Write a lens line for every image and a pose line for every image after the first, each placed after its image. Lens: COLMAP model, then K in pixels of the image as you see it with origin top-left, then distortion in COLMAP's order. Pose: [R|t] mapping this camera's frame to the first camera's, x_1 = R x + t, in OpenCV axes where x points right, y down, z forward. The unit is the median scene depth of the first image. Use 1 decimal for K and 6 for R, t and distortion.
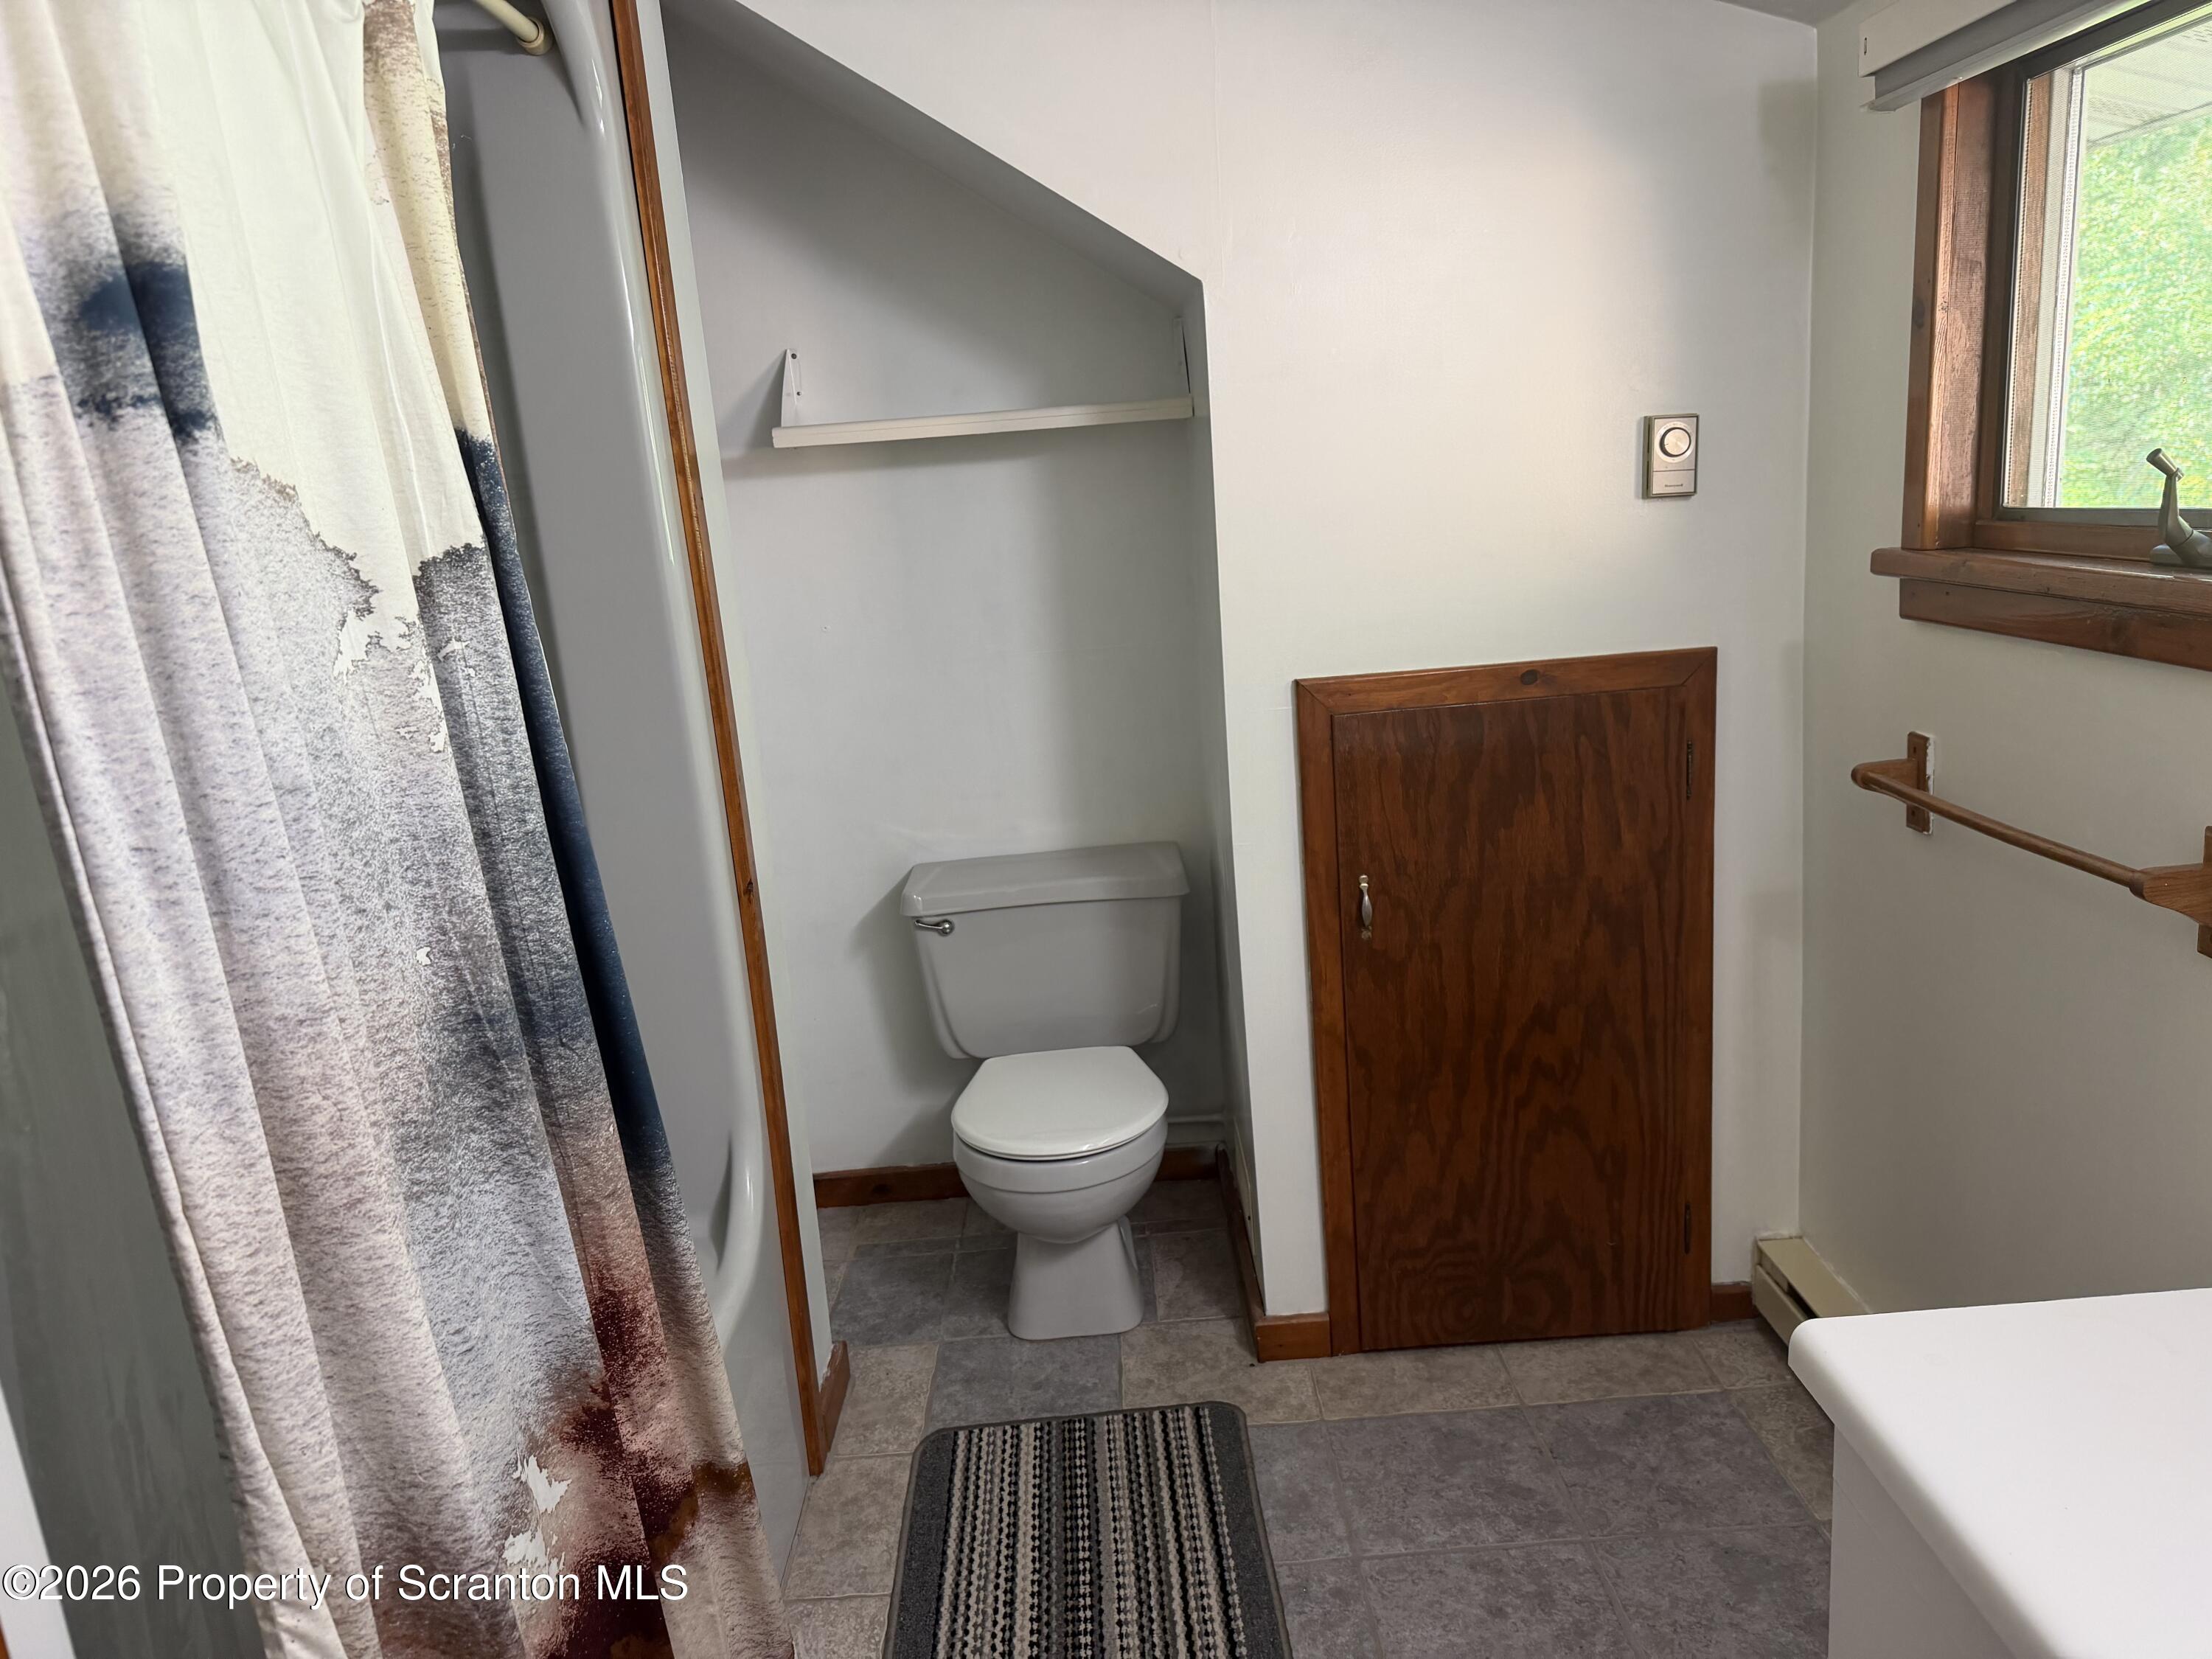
lens RADIAL K [[1556.2, 0, 1097.1], [0, 1556.2, 820.1], [0, 0, 1]] dist [0.133332, -0.194346]
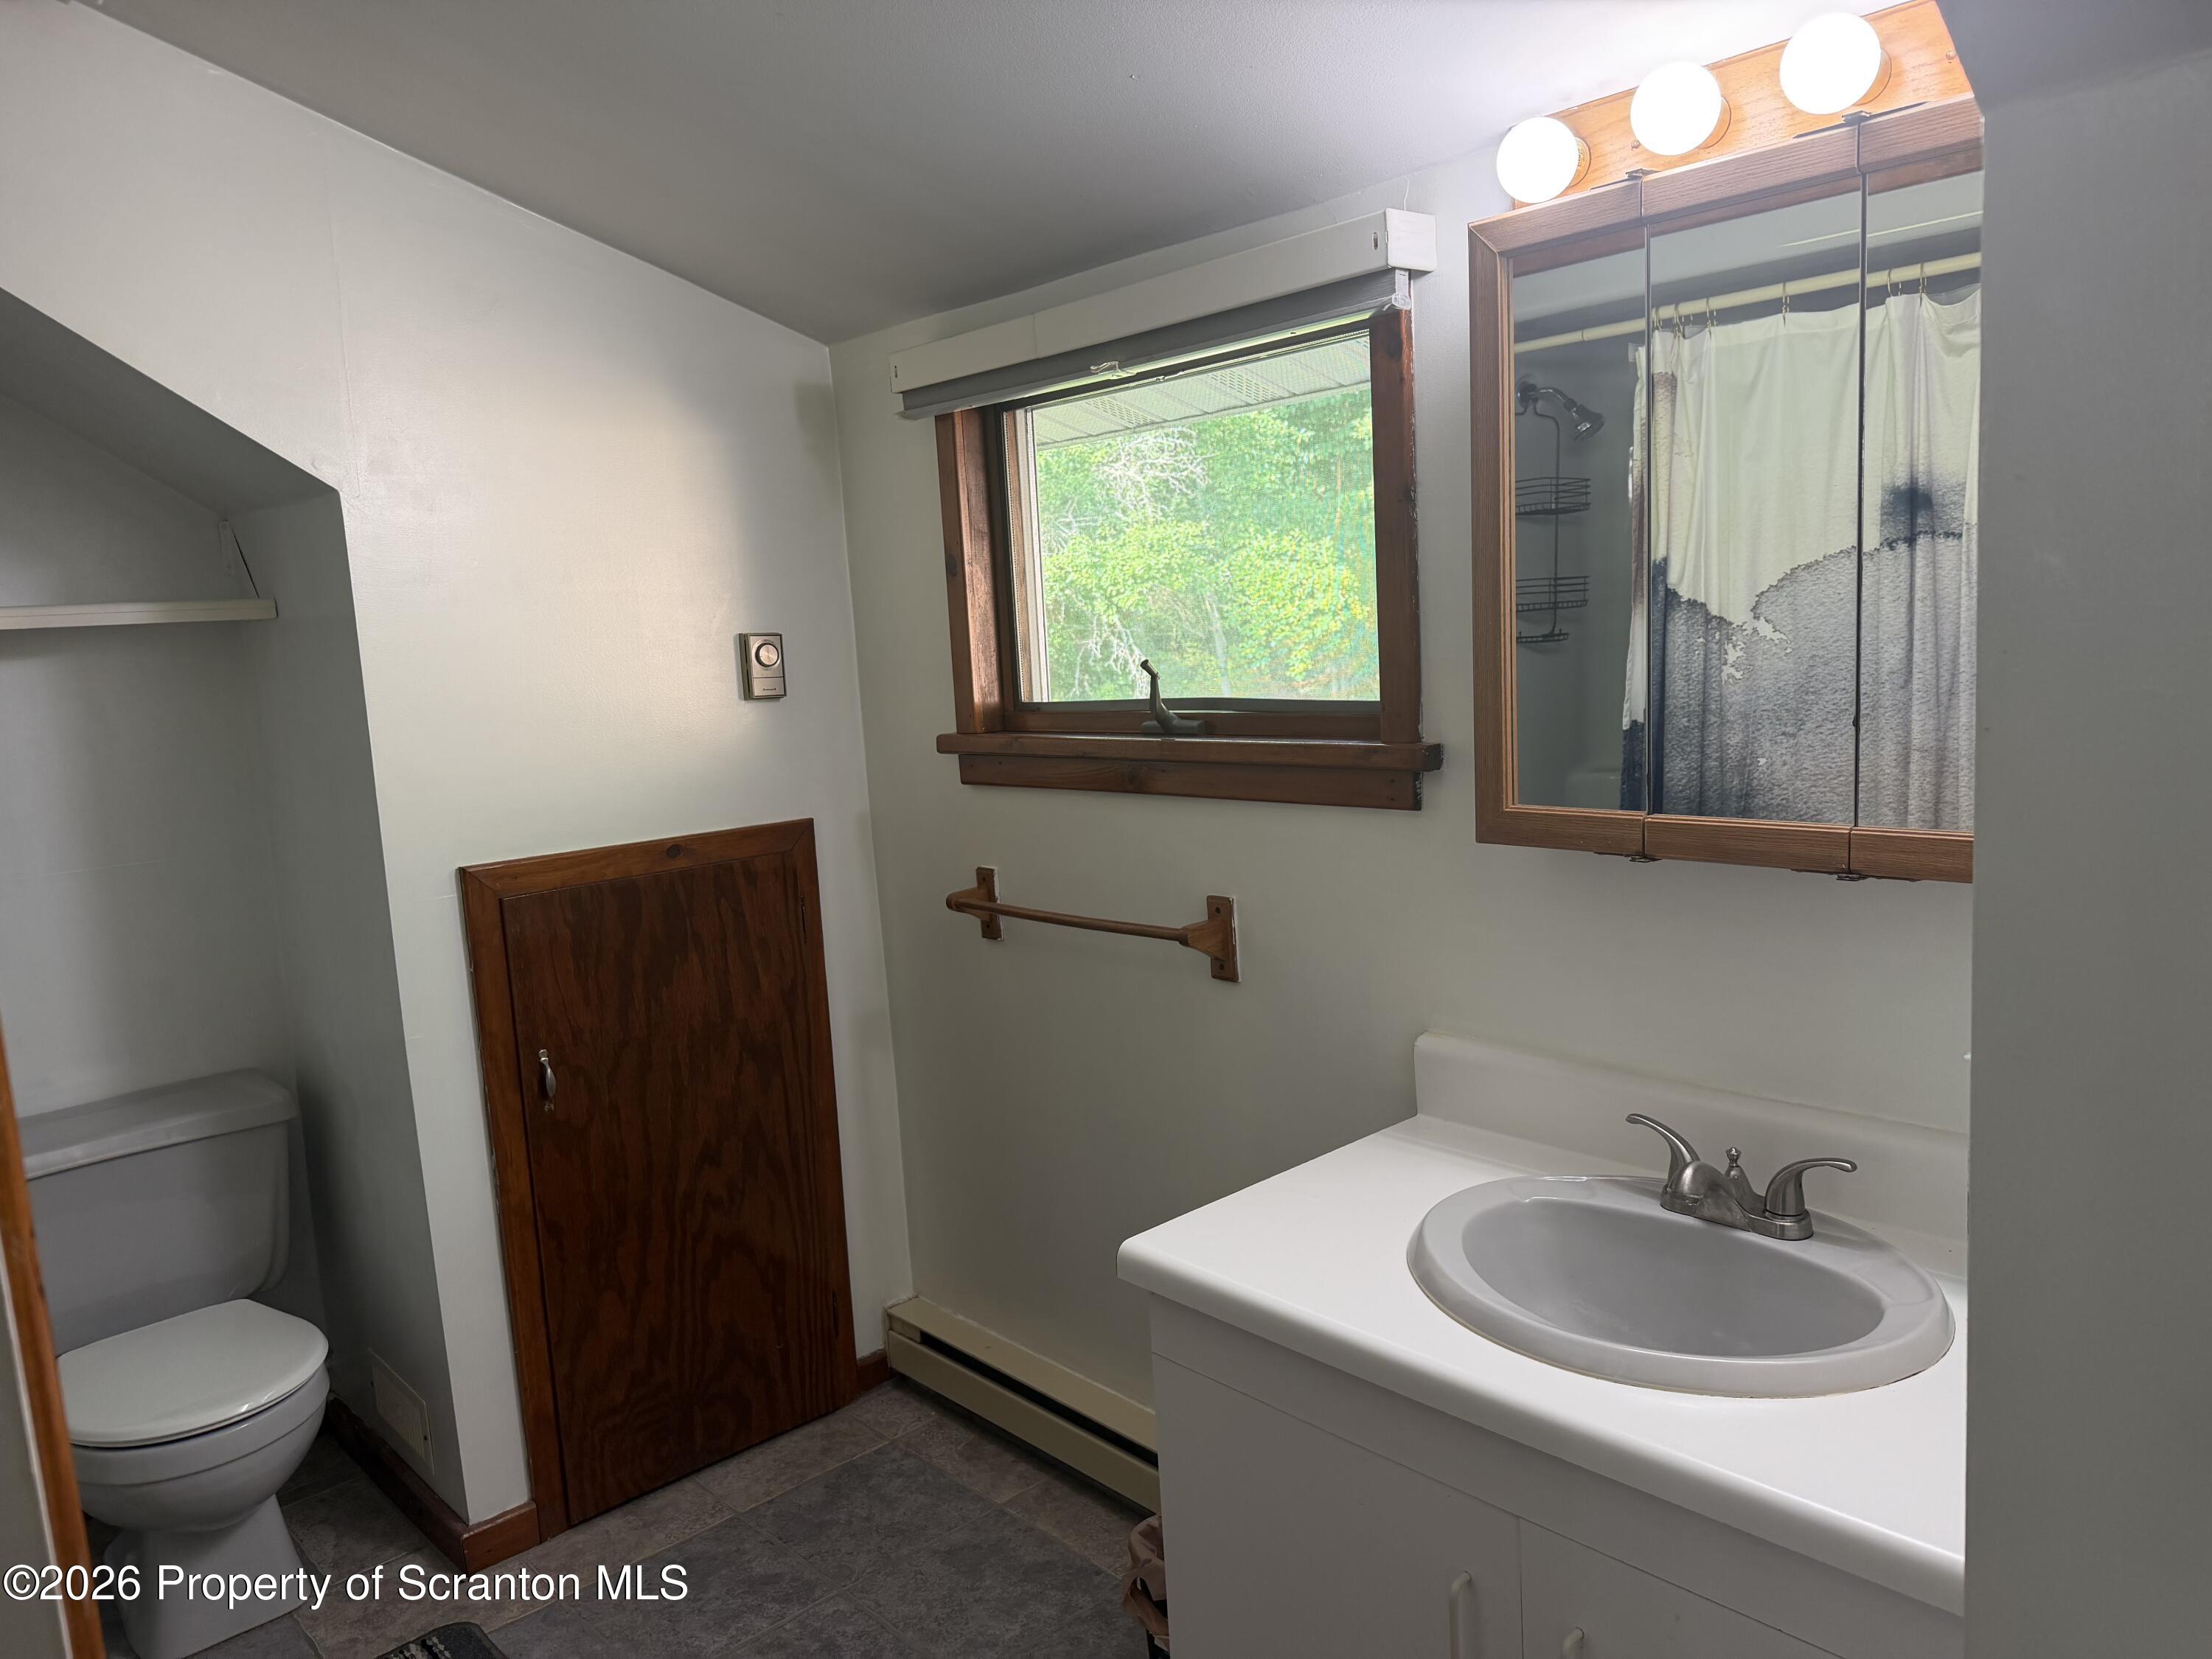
lens RADIAL K [[1538.8, 0, 1098.8], [0, 1538.8, 798.5], [0, 0, 1]] dist [0.124877, -0.178097]
pose [[0.760197, -0.045764, 0.648079, -0.214296], [0.141590, 0.985209, -0.096514, 0.023396], [-0.634076, 0.165131, 0.755433, -0.050710]]
